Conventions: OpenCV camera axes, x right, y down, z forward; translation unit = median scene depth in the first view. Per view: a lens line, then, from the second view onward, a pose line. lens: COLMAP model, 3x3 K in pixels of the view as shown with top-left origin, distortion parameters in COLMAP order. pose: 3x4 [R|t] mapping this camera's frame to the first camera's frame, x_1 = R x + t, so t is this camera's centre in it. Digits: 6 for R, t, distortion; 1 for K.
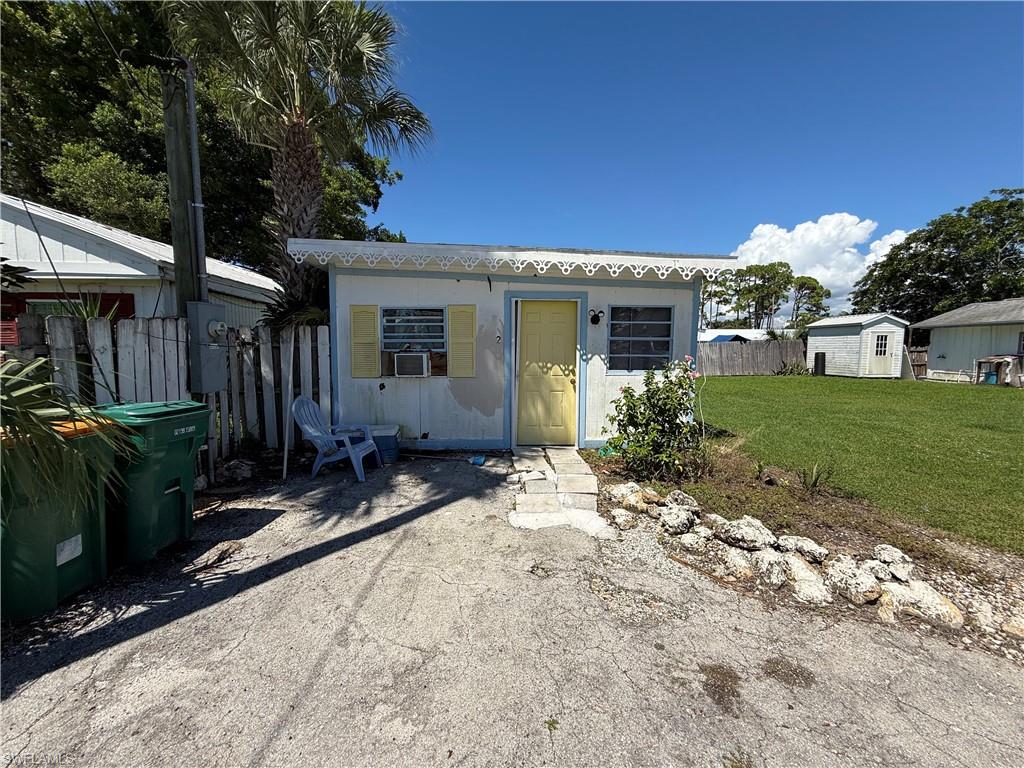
lens RADIAL K [[408.6, 0, 509.4], [0, 408.6, 383.7], [0, 0, 1]] dist [0.001442, -0.000398]
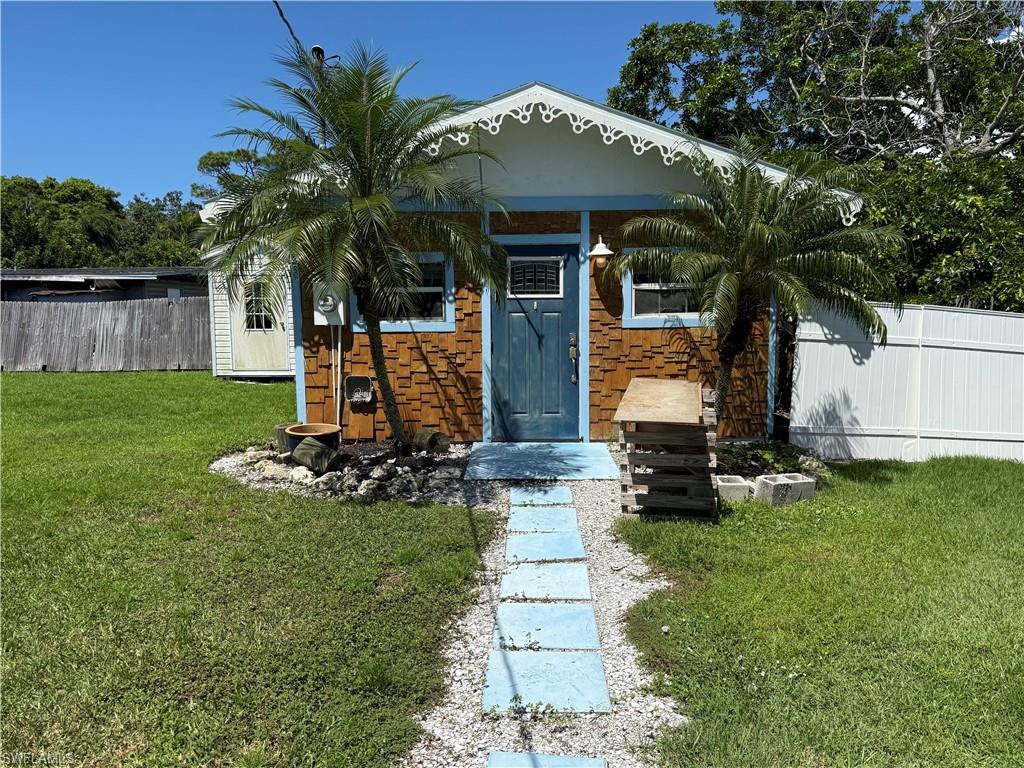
lens RADIAL K [[719.1, 0, 510.6], [0, 719.1, 388.8], [0, 0, 1]] dist [0.066363, -0.085032]
pose [[0.998704, -0.002159, -0.050844, 4.031689], [0.003215, 0.999781, 0.020702, -0.059817], [0.050788, -0.020839, 0.998492, 0.704314]]
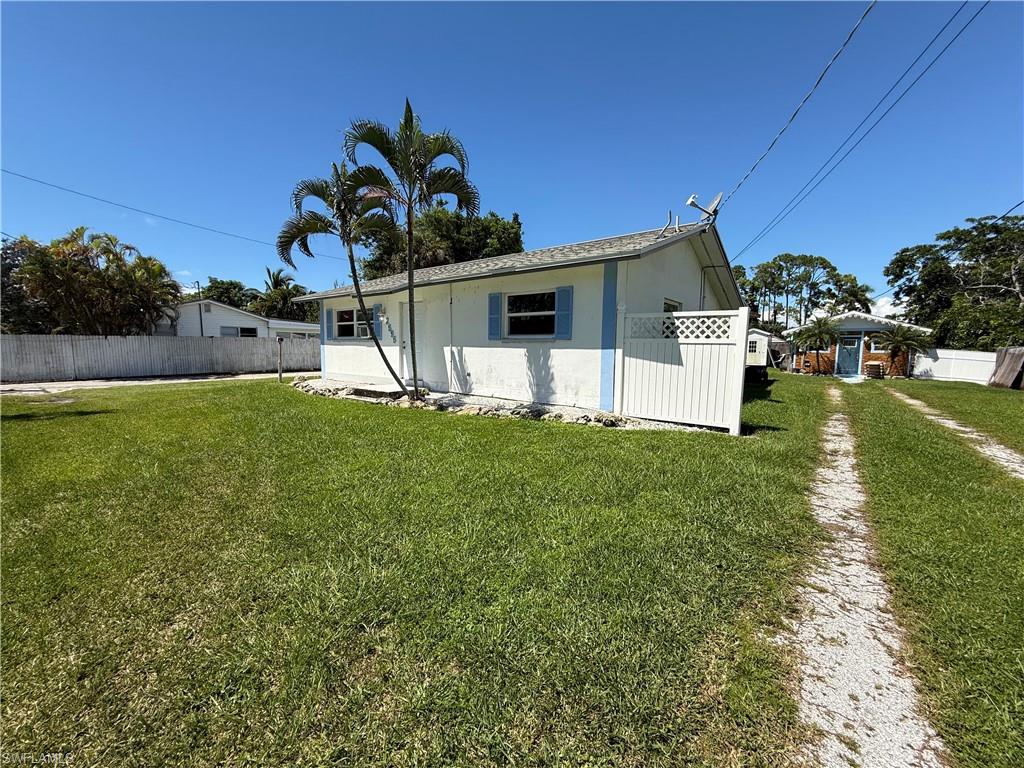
lens RADIAL K [[408.6, 0, 512.7], [0, 408.6, 384.2], [0, 0, 1]] dist [0.001442, -0.000398]
pose [[0.781462, 0.065557, -0.620500, 3.939005], [-0.063810, 0.997648, 0.025041, 0.281883], [0.620682, 0.020026, 0.783807, -3.239011]]
